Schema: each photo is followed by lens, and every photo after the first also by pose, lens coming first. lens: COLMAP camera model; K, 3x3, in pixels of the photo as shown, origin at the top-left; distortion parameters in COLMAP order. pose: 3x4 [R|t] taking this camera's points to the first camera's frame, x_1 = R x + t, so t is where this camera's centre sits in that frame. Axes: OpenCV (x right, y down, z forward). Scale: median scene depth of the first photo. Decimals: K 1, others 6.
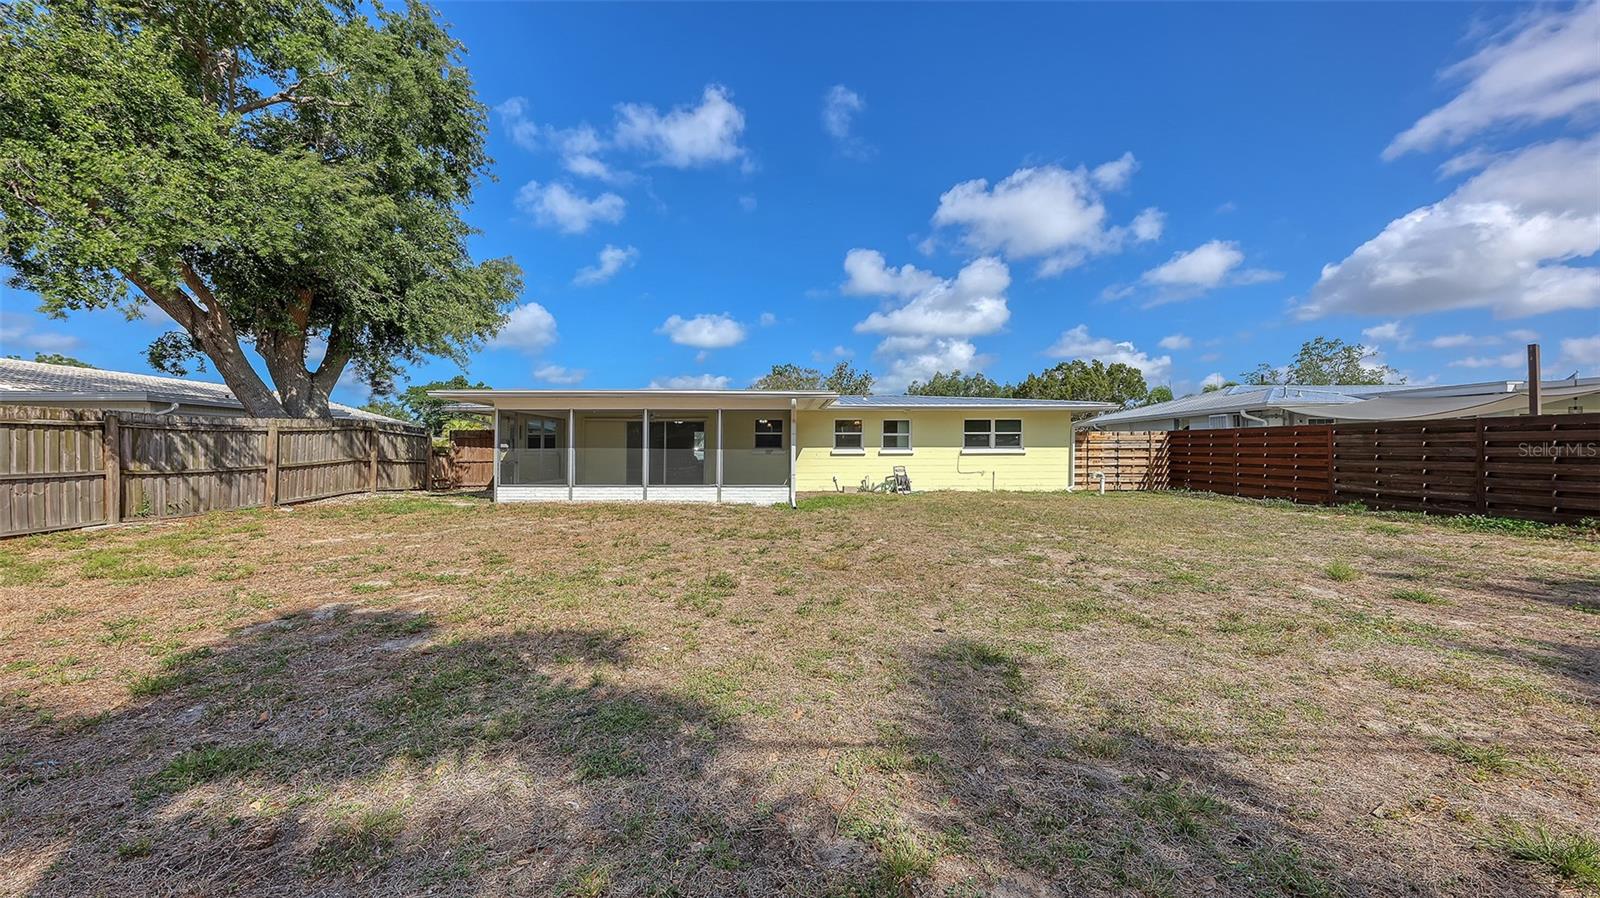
lens RADIAL K [[545.7, 0, 801.0], [0, 545.7, 396.4], [0, 0, 1]] dist [0.010480, 0.000039]
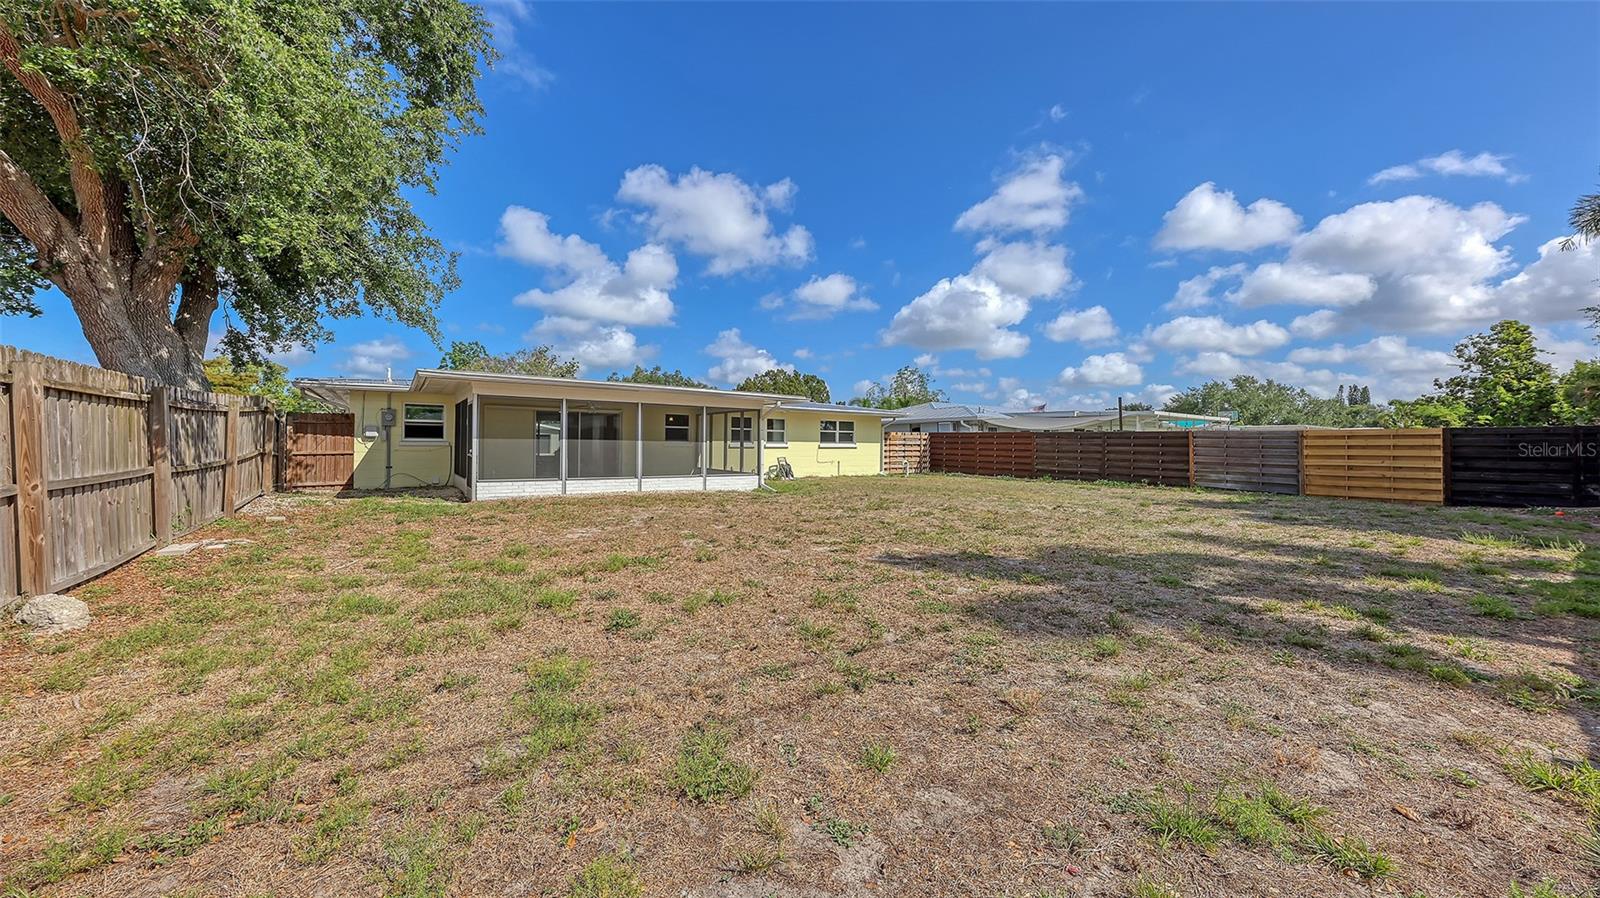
lens RADIAL K [[554.7, 0, 791.9], [0, 554.7, 446.8], [0, 0, 1]] dist [0.008920, -0.000318]
pose [[0.829284, 0.006447, 0.558790, -0.469145], [-0.066658, 0.993936, 0.087457, -0.003392], [-0.554838, -0.109774, 0.824685, -0.014715]]
